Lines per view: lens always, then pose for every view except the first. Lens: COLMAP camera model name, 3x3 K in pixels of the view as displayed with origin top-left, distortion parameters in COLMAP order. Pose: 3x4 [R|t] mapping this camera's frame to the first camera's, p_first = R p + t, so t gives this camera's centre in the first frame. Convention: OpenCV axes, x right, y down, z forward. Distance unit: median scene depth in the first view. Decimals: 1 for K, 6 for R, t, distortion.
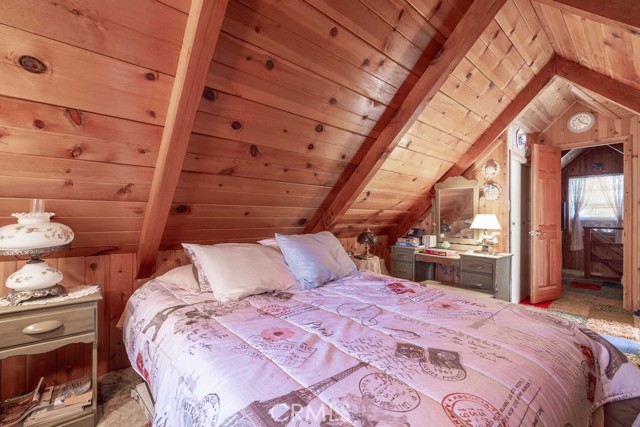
lens RADIAL K [[272.8, 0, 320.3], [0, 272.8, 213.1], [0, 0, 1]] dist [0.002210, -0.000593]
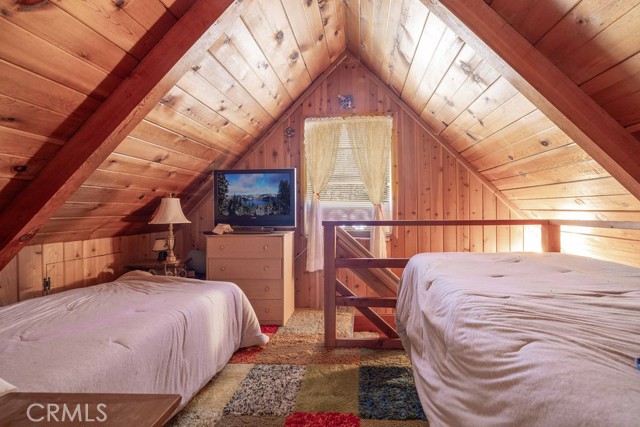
lens RADIAL K [[272.8, 0, 318.7], [0, 272.8, 212.8], [0, 0, 1]] dist [0.002210, -0.000593]
pose [[0.758541, -0.004420, 0.651610, 0.662684], [-0.002056, 0.999956, 0.009177, 0.031217], [-0.651622, -0.008301, 0.758499, 0.664913]]
